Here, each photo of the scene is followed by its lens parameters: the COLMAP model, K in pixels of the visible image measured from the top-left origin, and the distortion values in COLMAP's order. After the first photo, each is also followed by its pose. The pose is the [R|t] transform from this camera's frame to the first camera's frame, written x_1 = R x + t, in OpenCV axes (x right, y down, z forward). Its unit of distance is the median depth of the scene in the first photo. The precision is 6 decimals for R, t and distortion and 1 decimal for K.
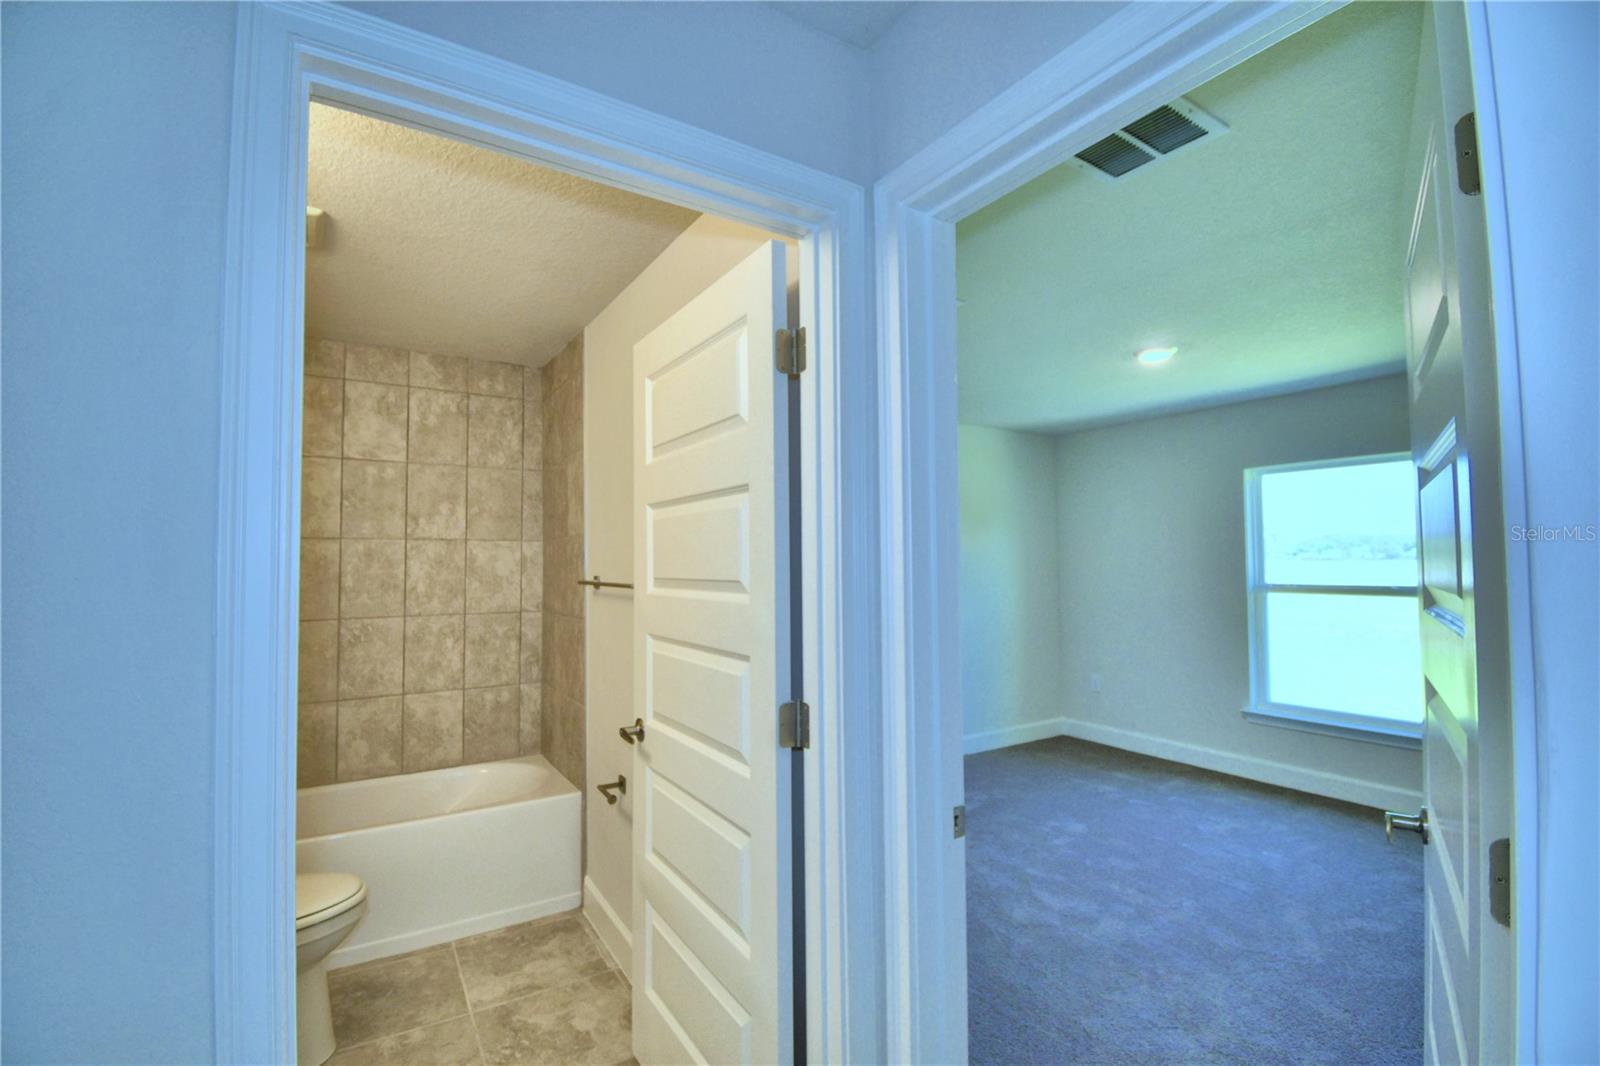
lens RADIAL K [[720.8, 0, 805.1], [0, 720.8, 530.0], [0, 0, 1]] dist [0.016455, -0.019970]
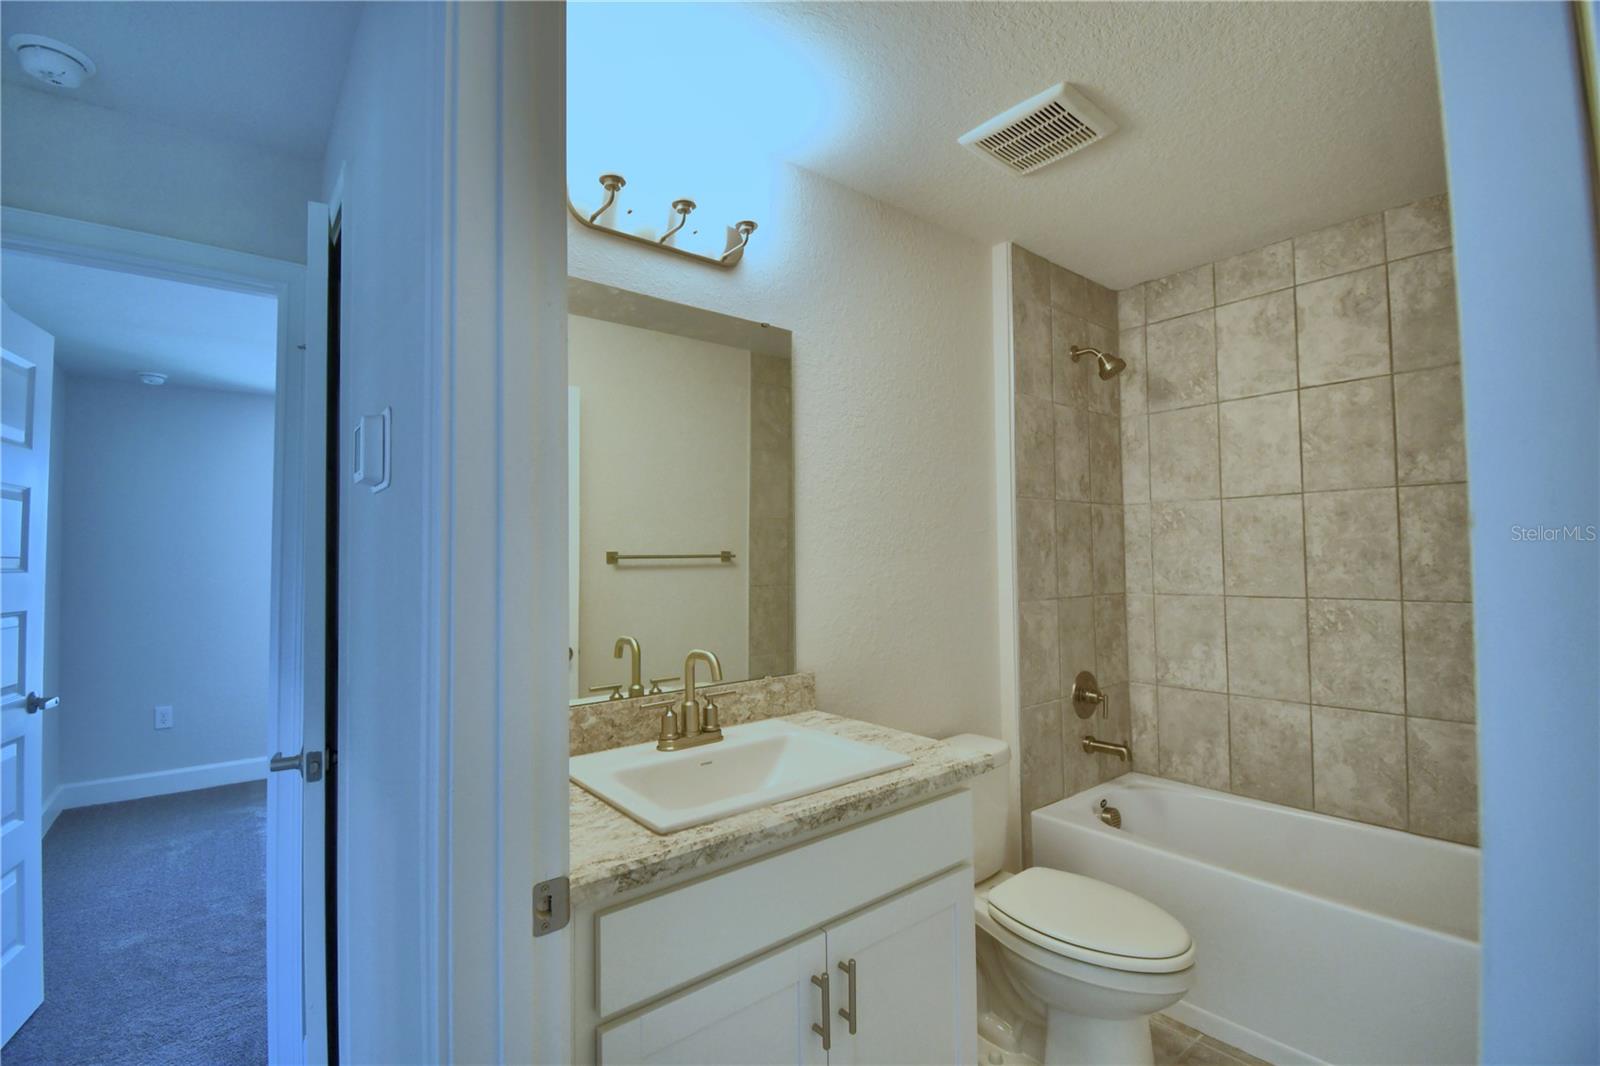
lens RADIAL K [[720.8, 0, 793.2], [0, 720.8, 531.7], [0, 0, 1]] dist [0.016455, -0.019970]
pose [[0.107644, -0.032975, -0.993642, 0.058856], [0.052502, 0.998244, -0.027440, 0.043617], [0.992802, -0.049214, 0.109186, 0.362982]]
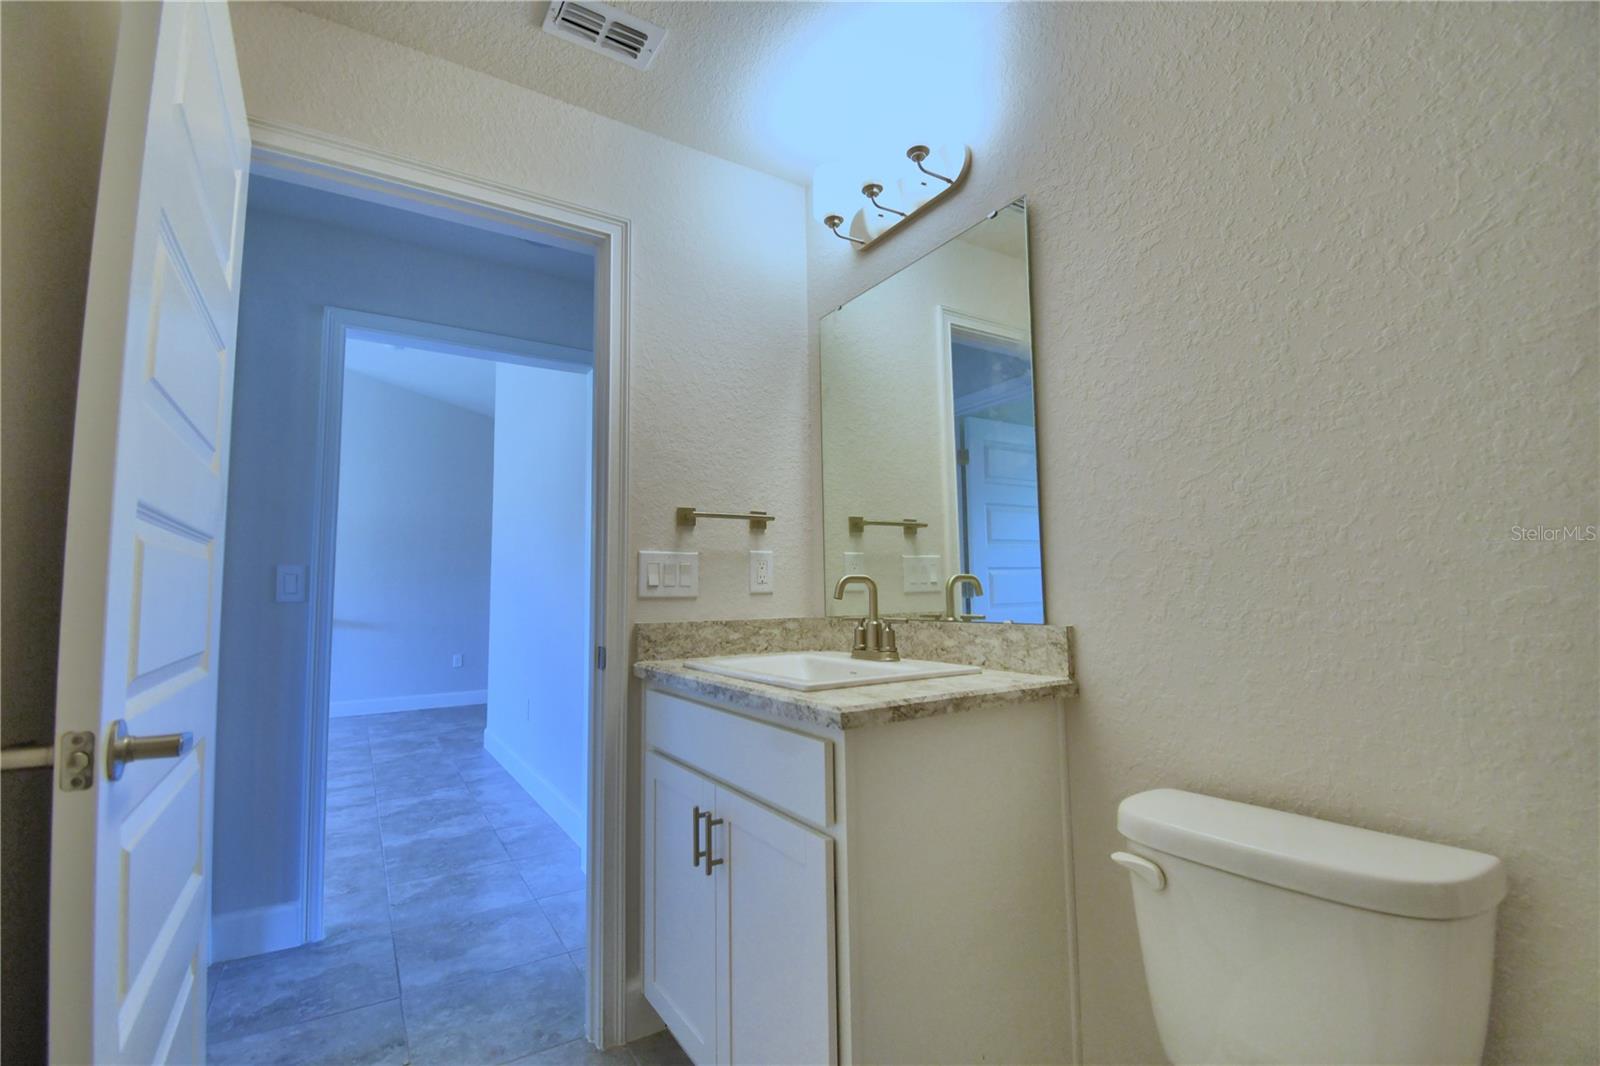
lens RADIAL K [[720.8, 0, 800.6], [0, 720.8, 539.3], [0, 0, 1]] dist [0.016455, -0.019970]
pose [[-0.999833, 0.016442, 0.008010, -0.375750], [0.015365, 0.992692, -0.119692, 0.141014], [-0.009920, -0.119549, -0.992779, 0.876584]]
